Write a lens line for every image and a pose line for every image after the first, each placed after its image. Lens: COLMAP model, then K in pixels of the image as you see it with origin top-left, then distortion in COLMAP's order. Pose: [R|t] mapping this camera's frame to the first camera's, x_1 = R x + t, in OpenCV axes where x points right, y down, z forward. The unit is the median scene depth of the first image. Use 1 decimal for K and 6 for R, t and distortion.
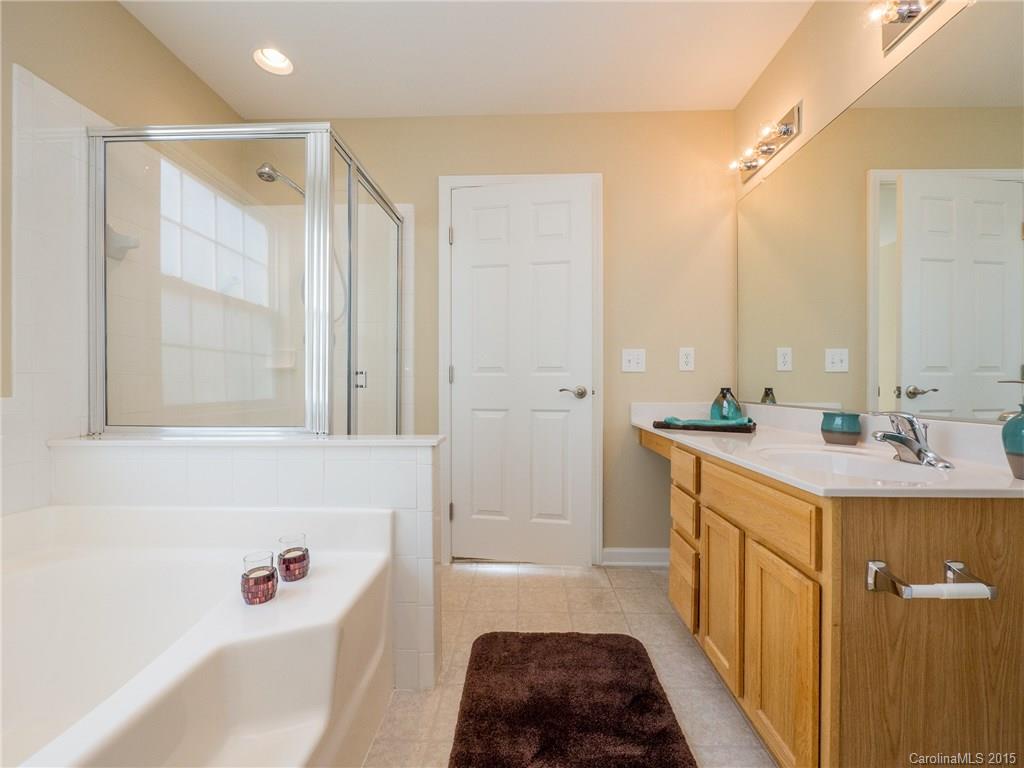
lens RADIAL K [[443.6, 0, 510.3], [0, 443.6, 385.1], [0, 0, 1]] dist [-0.000643, -0.000022]
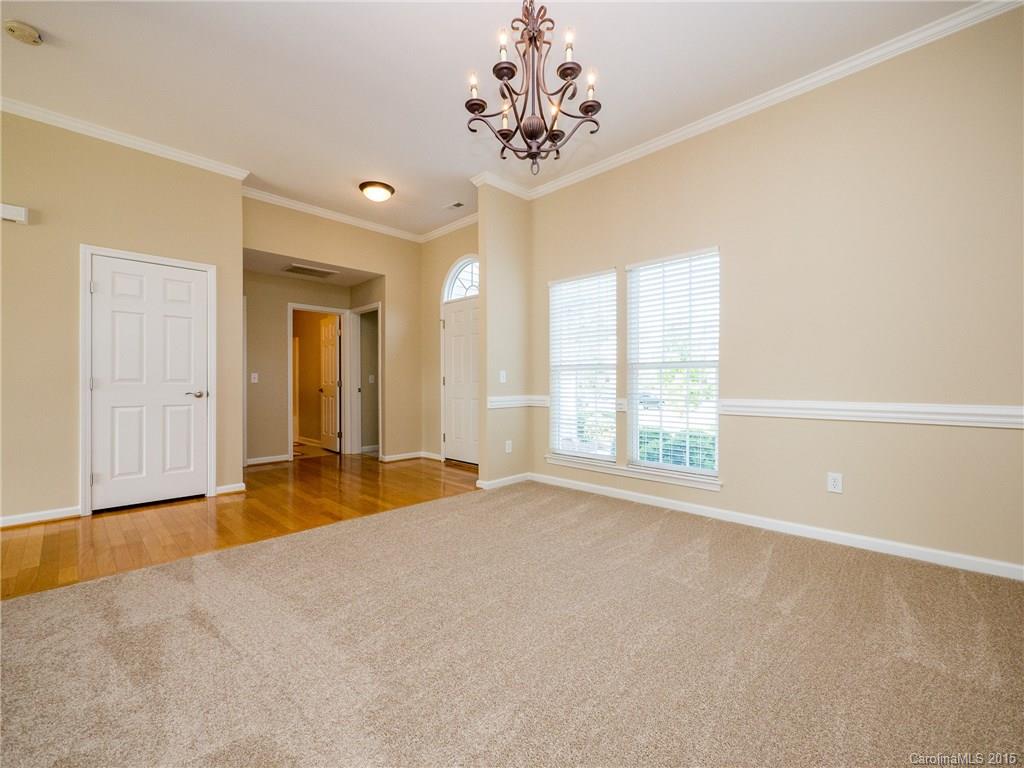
lens RADIAL K [[443.6, 0, 520.2], [0, 443.6, 380.7], [0, 0, 1]] dist [-0.000643, -0.000022]
pose [[0.692893, 0.004521, 0.721026, -0.200800], [0.001017, 0.999973, -0.007248, -0.022014], [-0.721040, 0.005755, 0.692870, -0.969483]]
